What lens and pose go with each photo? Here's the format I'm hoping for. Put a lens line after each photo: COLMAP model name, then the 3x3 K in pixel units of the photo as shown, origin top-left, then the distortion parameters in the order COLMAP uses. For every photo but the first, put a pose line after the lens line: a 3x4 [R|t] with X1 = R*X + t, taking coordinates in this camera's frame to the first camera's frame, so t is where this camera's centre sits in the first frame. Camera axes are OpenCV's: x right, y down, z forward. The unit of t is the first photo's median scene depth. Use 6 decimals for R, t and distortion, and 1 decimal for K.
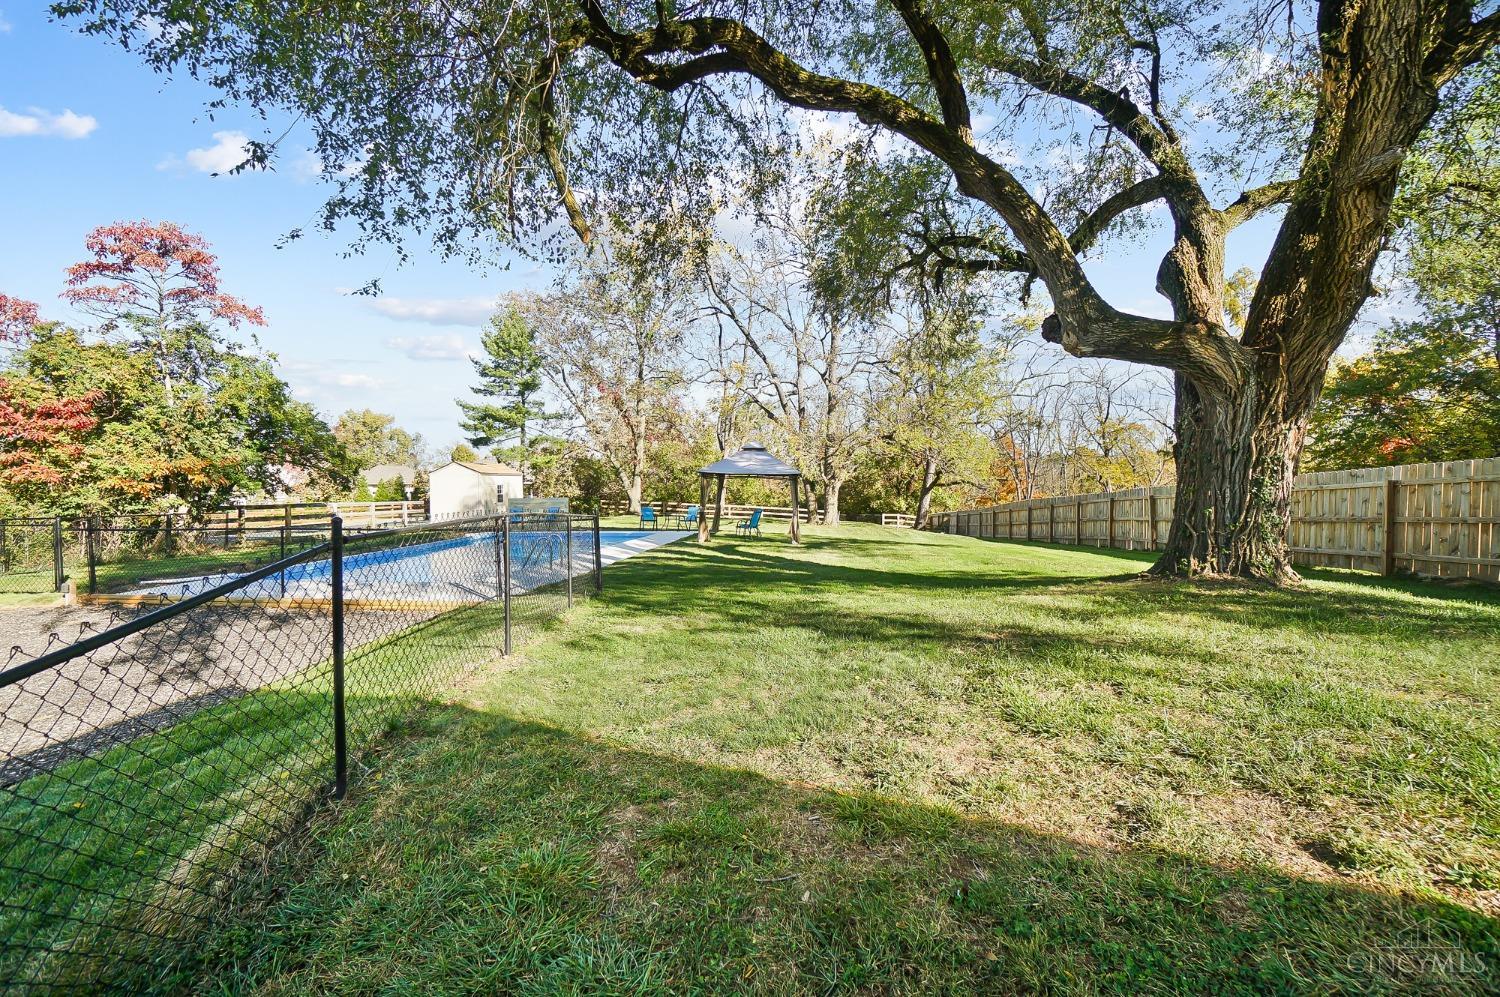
lens RADIAL K [[659.1, 0, 726.2], [0, 659.1, 482.5], [0, 0, 1]] dist [-0.001031, 0.000097]
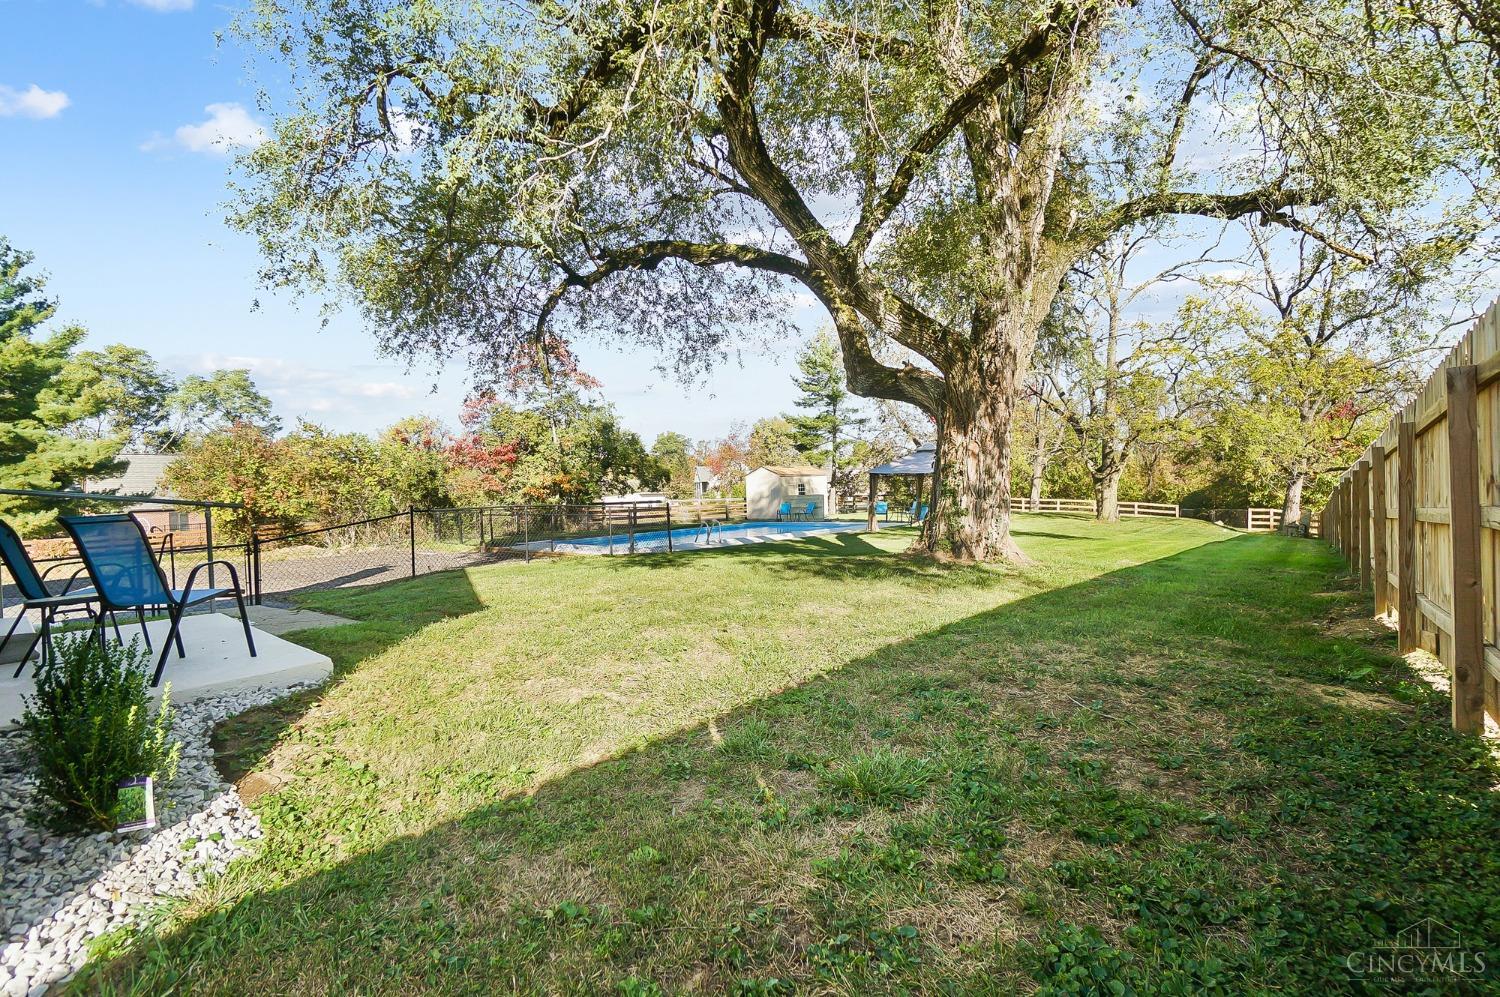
lens RADIAL K [[659.1, 0, 726.2], [0, 659.1, 482.5], [0, 0, 1]] dist [-0.001031, 0.000097]
pose [[0.834586, -0.024506, -0.550333, 0.460940], [0.028154, 0.999602, -0.001816, -0.001206], [0.550159, -0.013978, 0.834943, -0.168585]]
